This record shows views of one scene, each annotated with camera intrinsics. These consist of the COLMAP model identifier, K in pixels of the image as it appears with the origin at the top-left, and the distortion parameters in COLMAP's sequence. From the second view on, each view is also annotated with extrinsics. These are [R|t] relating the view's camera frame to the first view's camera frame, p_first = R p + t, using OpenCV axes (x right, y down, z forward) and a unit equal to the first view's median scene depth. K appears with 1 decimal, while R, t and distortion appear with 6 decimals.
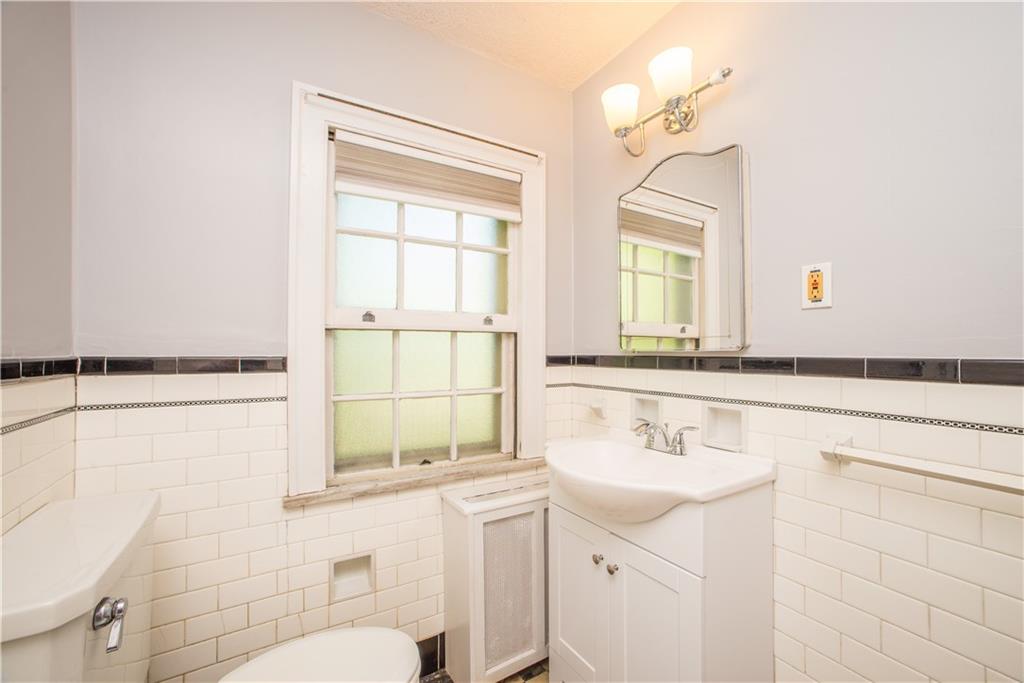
lens RADIAL K [[418.3, 0, 511.8], [0, 418.3, 346.4], [0, 0, 1]] dist [-0.032268, 0.004558]
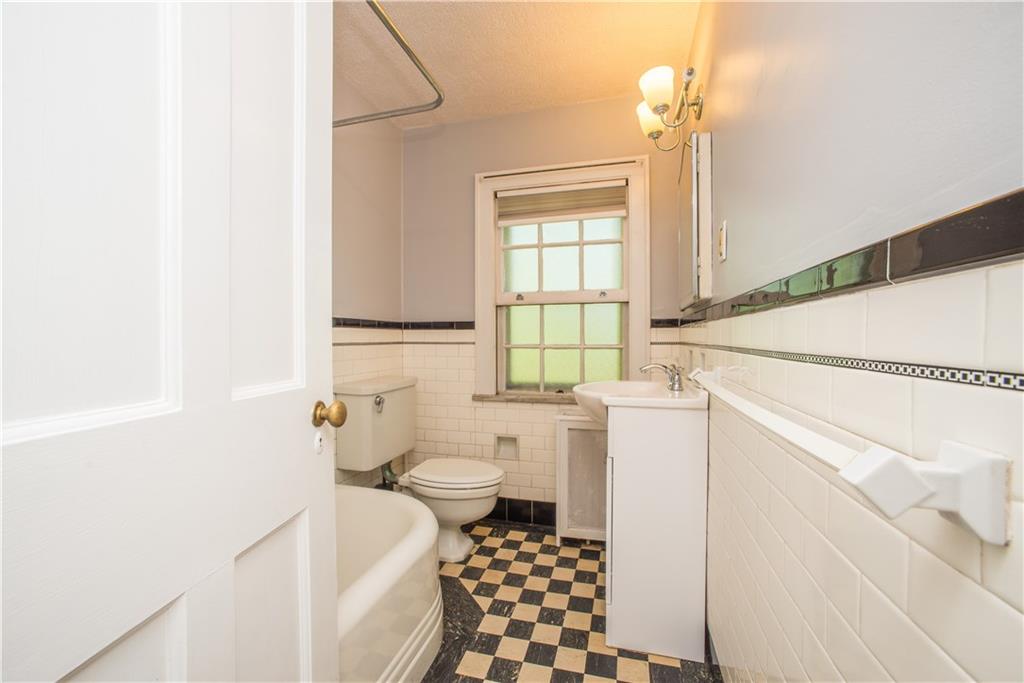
lens RADIAL K [[418.3, 0, 510.3], [0, 418.3, 339.4], [0, 0, 1]] dist [-0.032268, 0.004558]
pose [[0.694735, 0.002207, -0.719263, 0.859825], [0.012079, 0.999818, 0.014735, 0.074250], [0.719165, -0.018925, 0.694582, -0.199243]]
